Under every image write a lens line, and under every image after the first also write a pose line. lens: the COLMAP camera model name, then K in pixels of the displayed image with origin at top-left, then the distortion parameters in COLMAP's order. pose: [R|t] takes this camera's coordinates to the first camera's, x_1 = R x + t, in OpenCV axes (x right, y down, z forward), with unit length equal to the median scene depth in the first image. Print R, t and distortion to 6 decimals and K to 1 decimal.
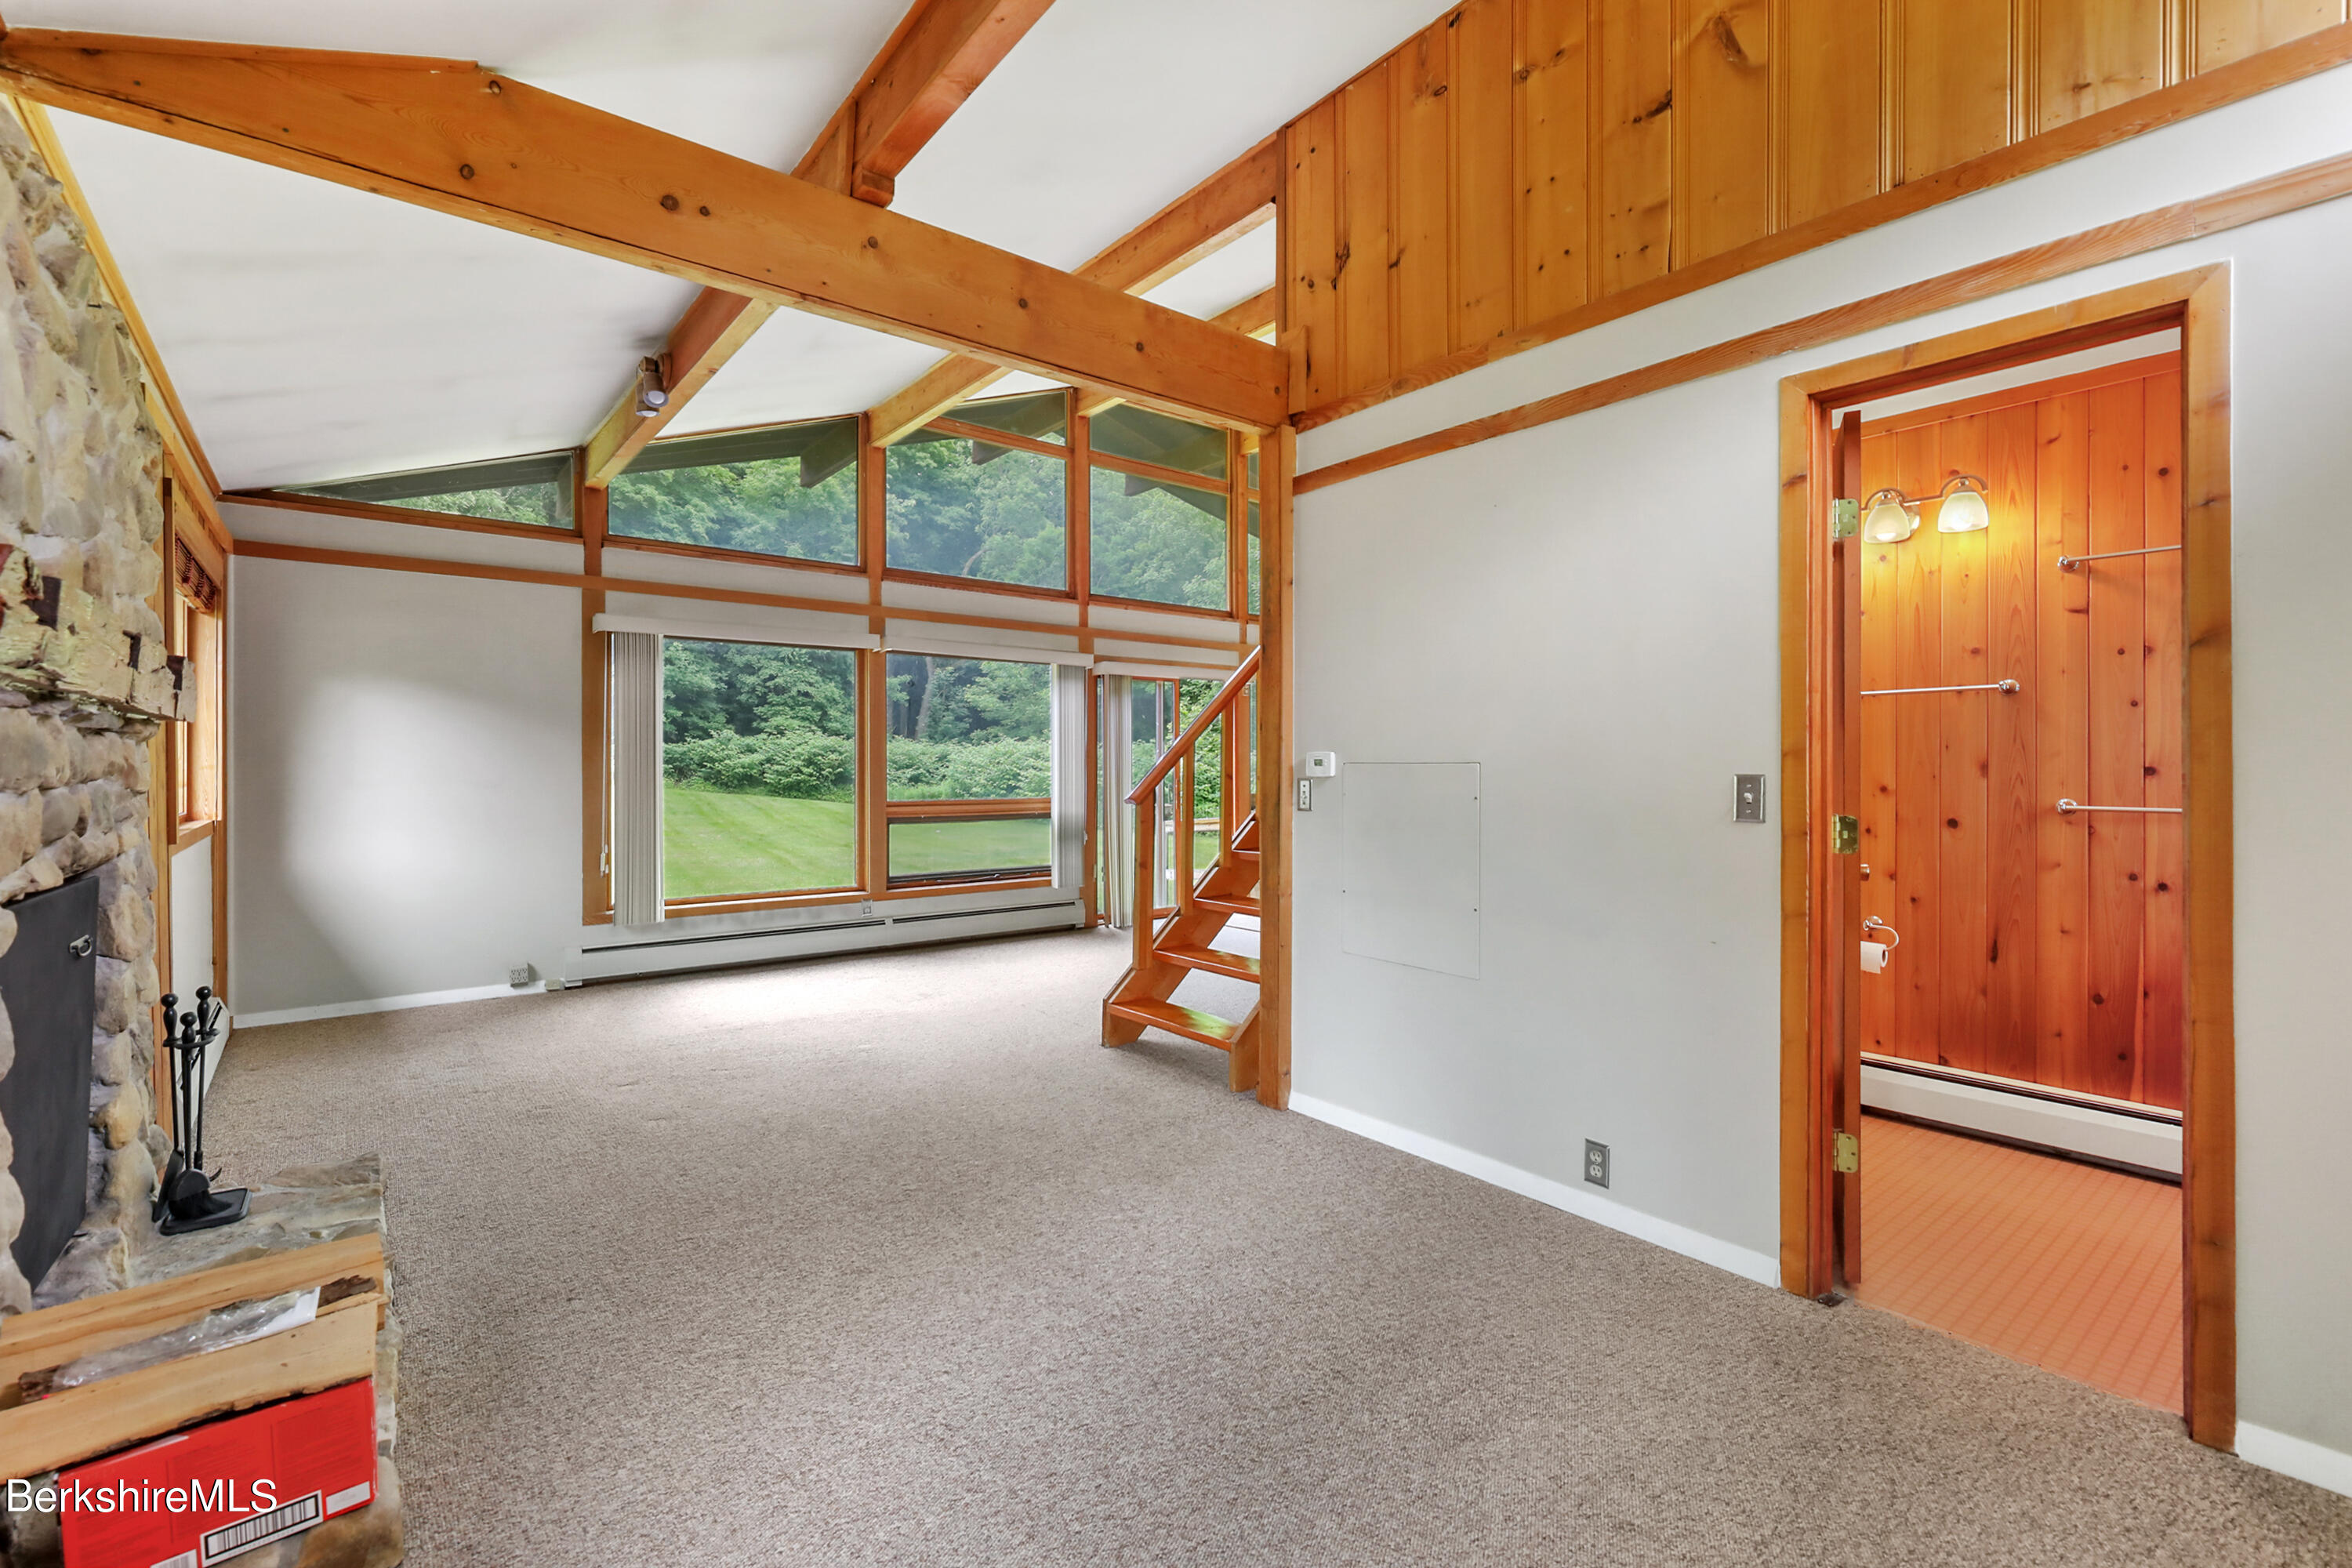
lens RADIAL K [[1032.7, 0, 1152.4], [0, 1032.7, 766.2], [0, 0, 1]] dist [0.000243, -0.000703]
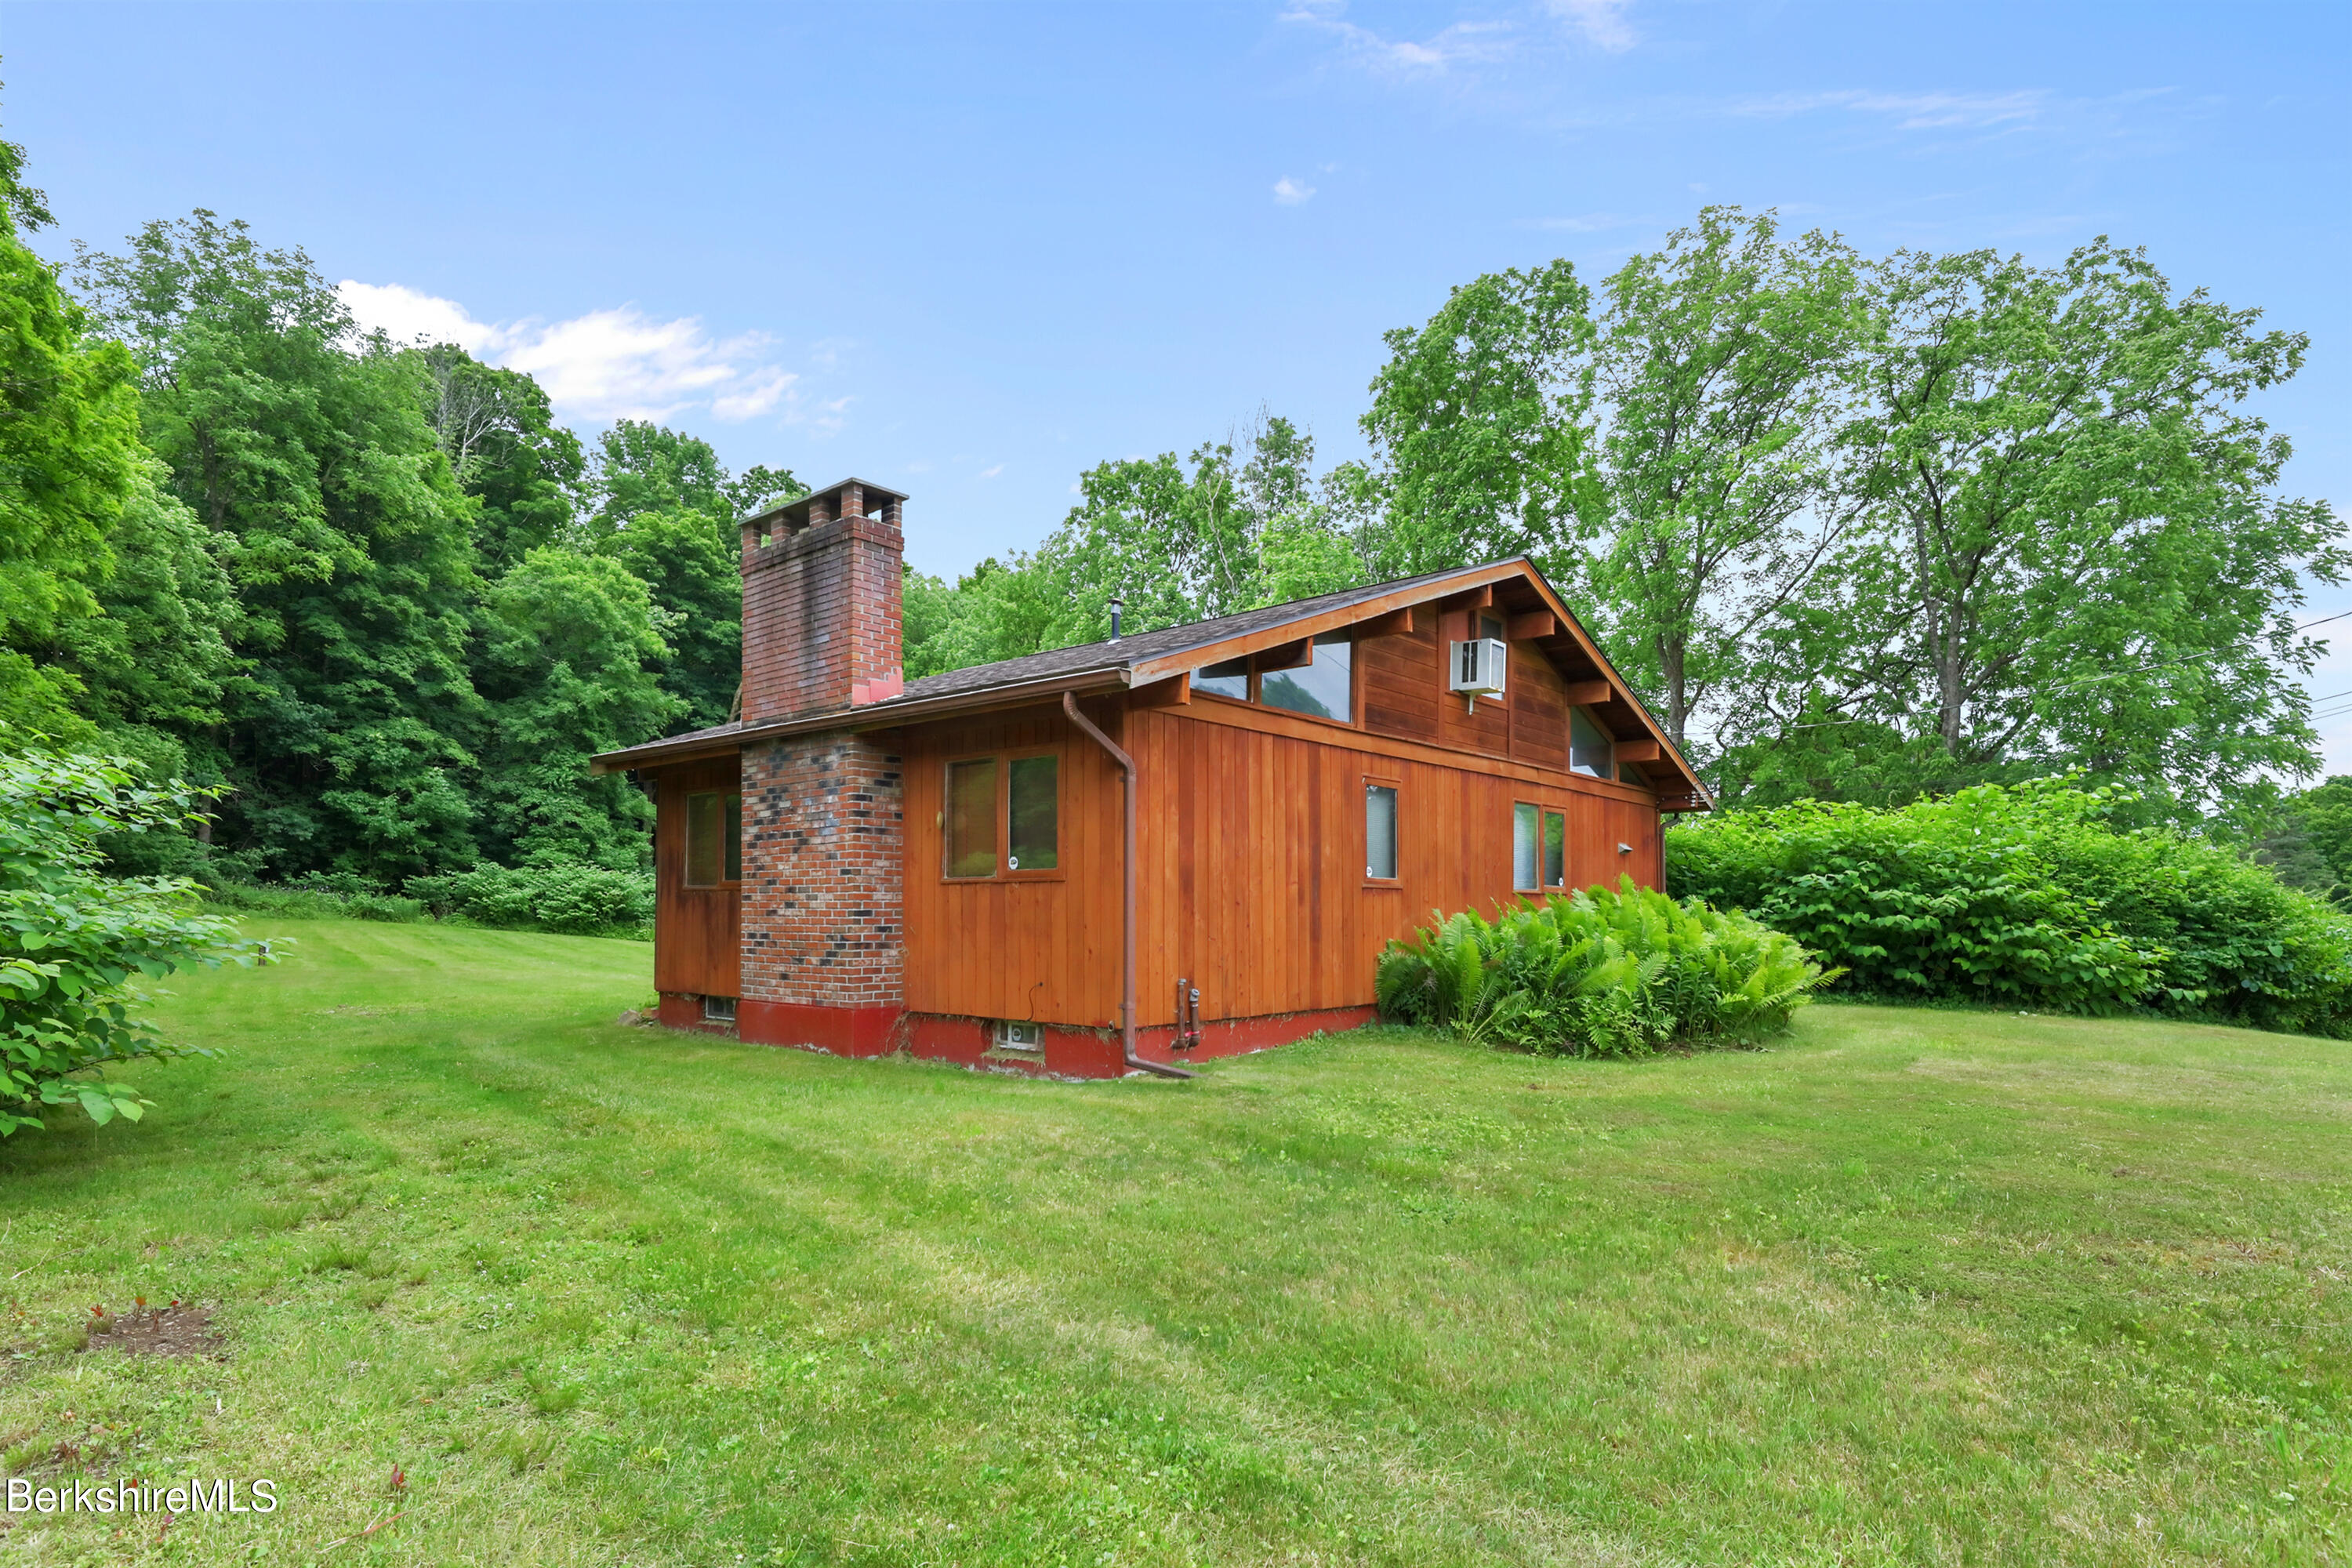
lens RADIAL K [[1214.0, 0, 1157.9], [0, 1214.0, 876.2], [0, 0, 1]] dist [-0.002179, 0.001324]
pose [[0.982237, 0.006303, 0.187537, -0.025881], [-0.000575, 0.999532, -0.030581, 0.009040], [-0.187642, 0.029930, 0.981781, -0.161981]]
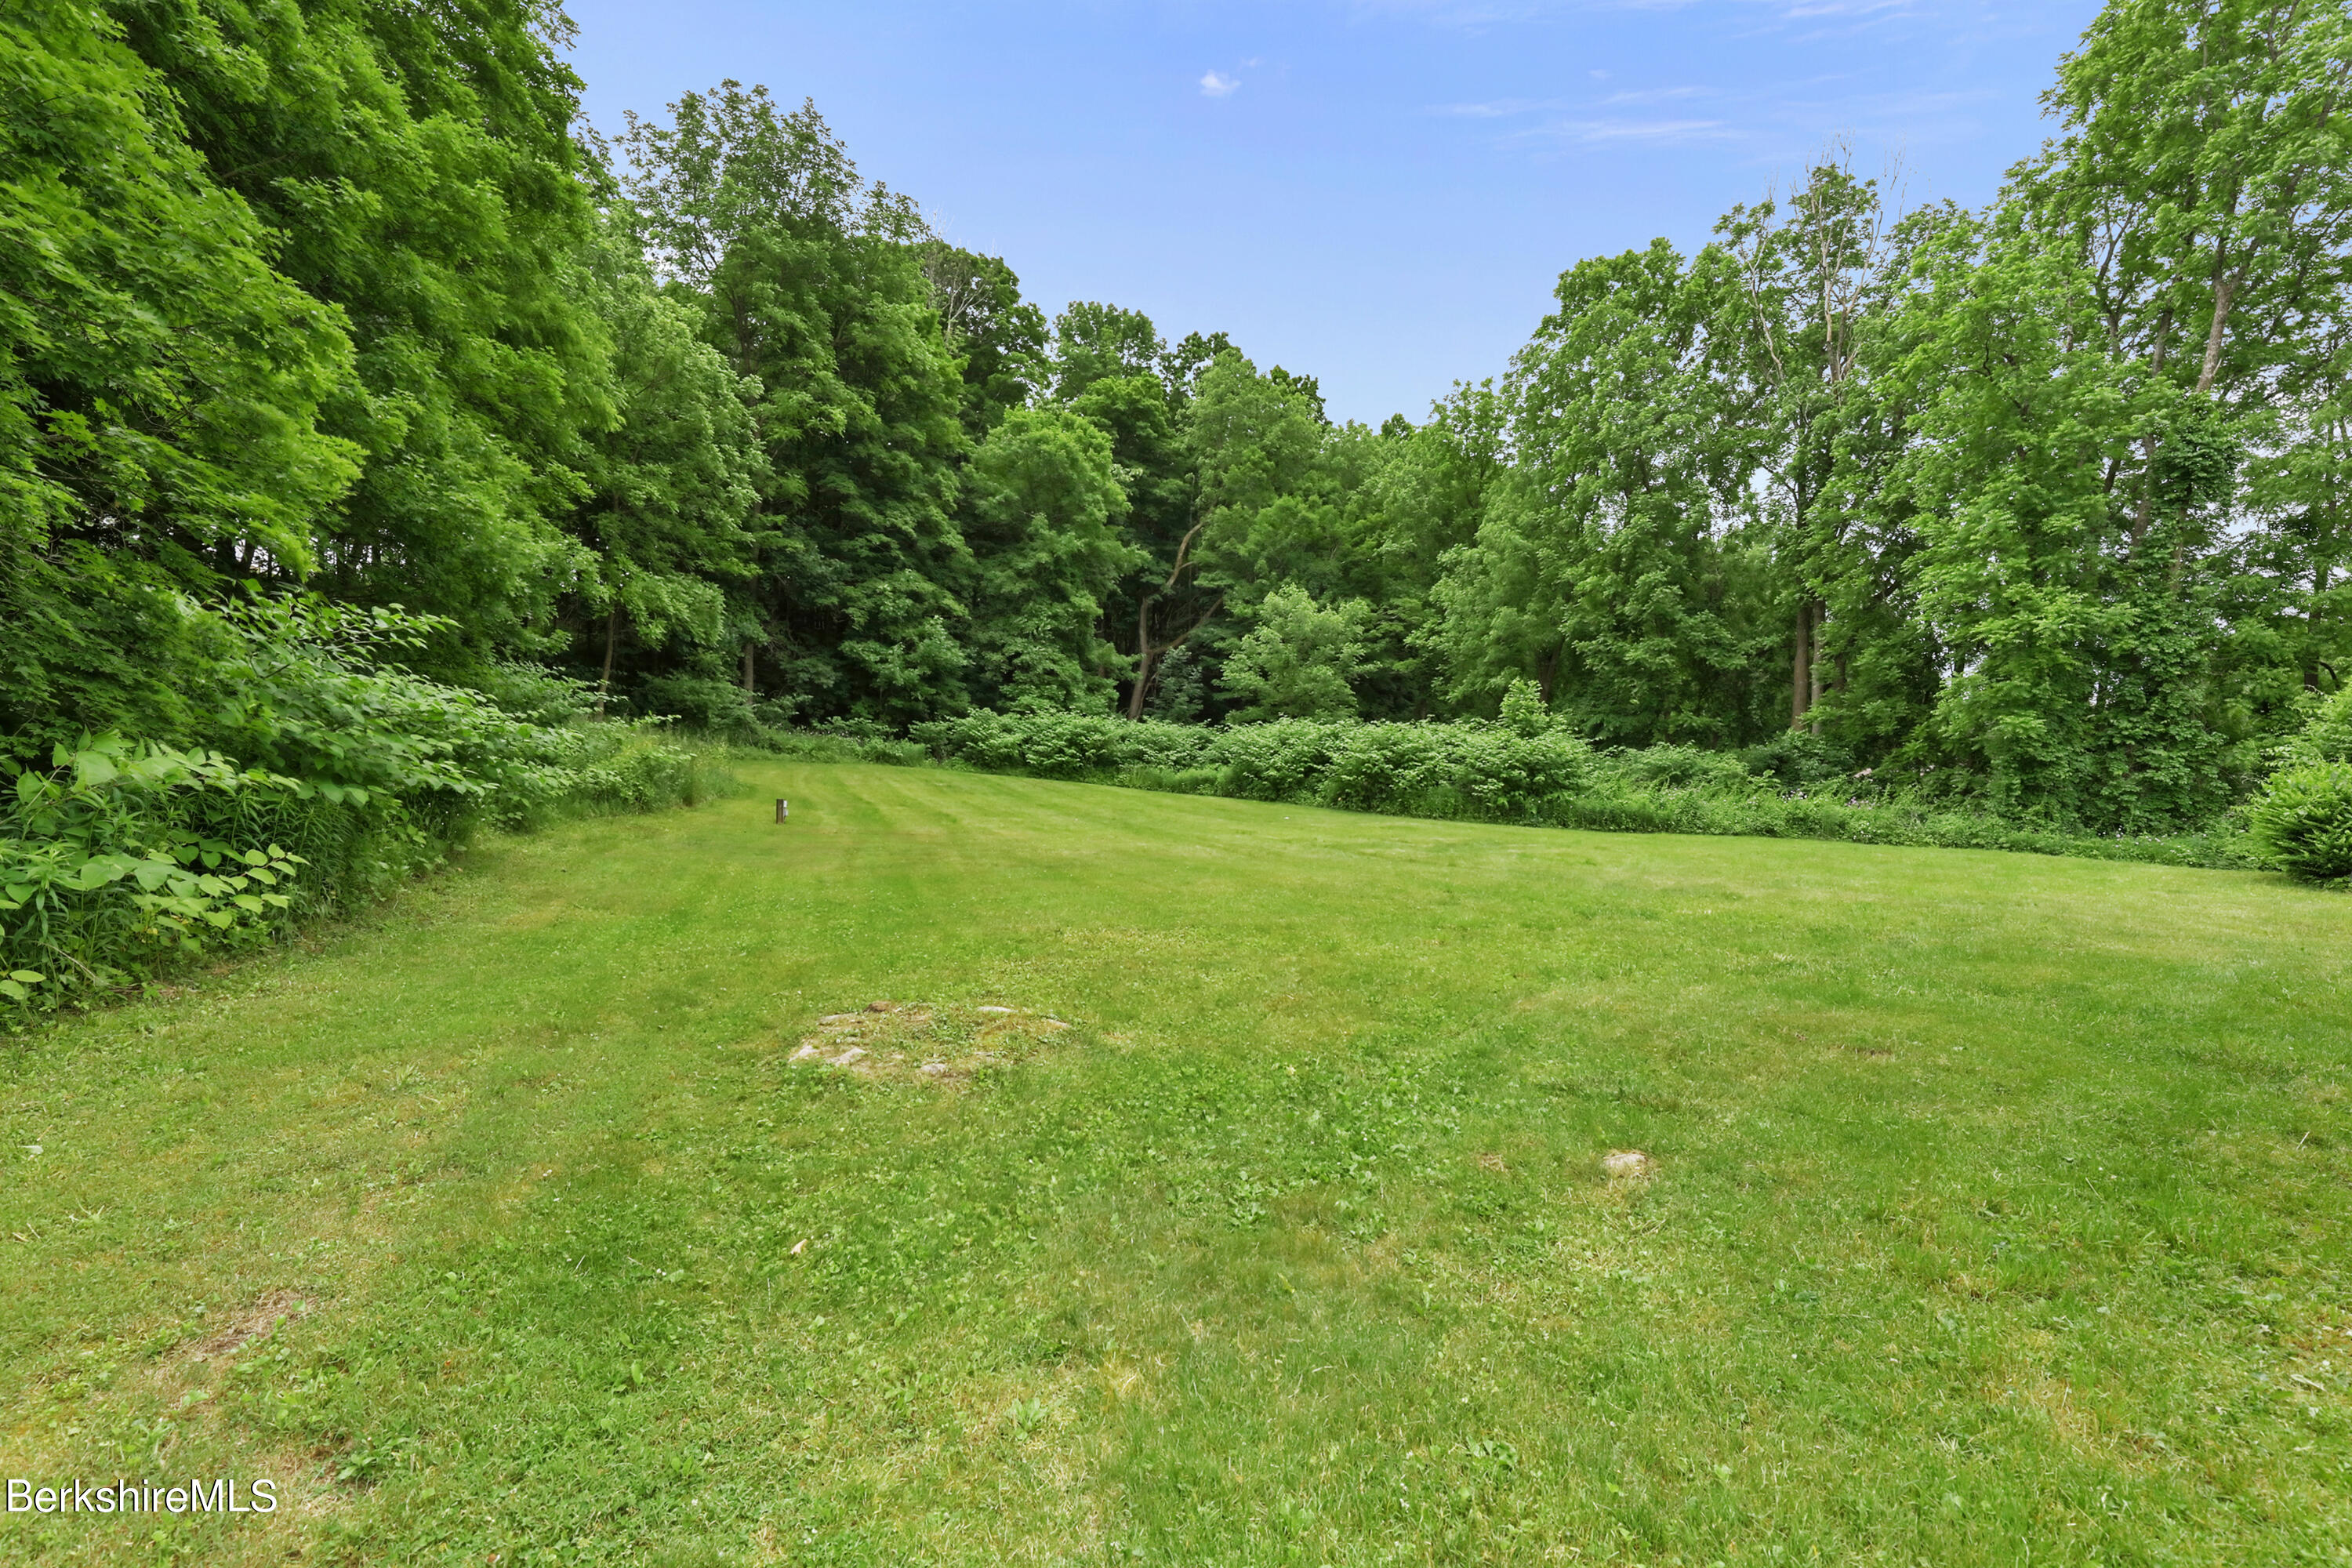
lens RADIAL K [[1032.7, 0, 1161.5], [0, 1032.7, 791.0], [0, 0, 1]] dist [0.000243, -0.000703]
pose [[0.993016, 0.012697, -0.117291, -0.122797], [-0.008825, 0.999401, 0.033477, 0.007091], [0.117646, -0.032208, 0.992533, 0.063423]]
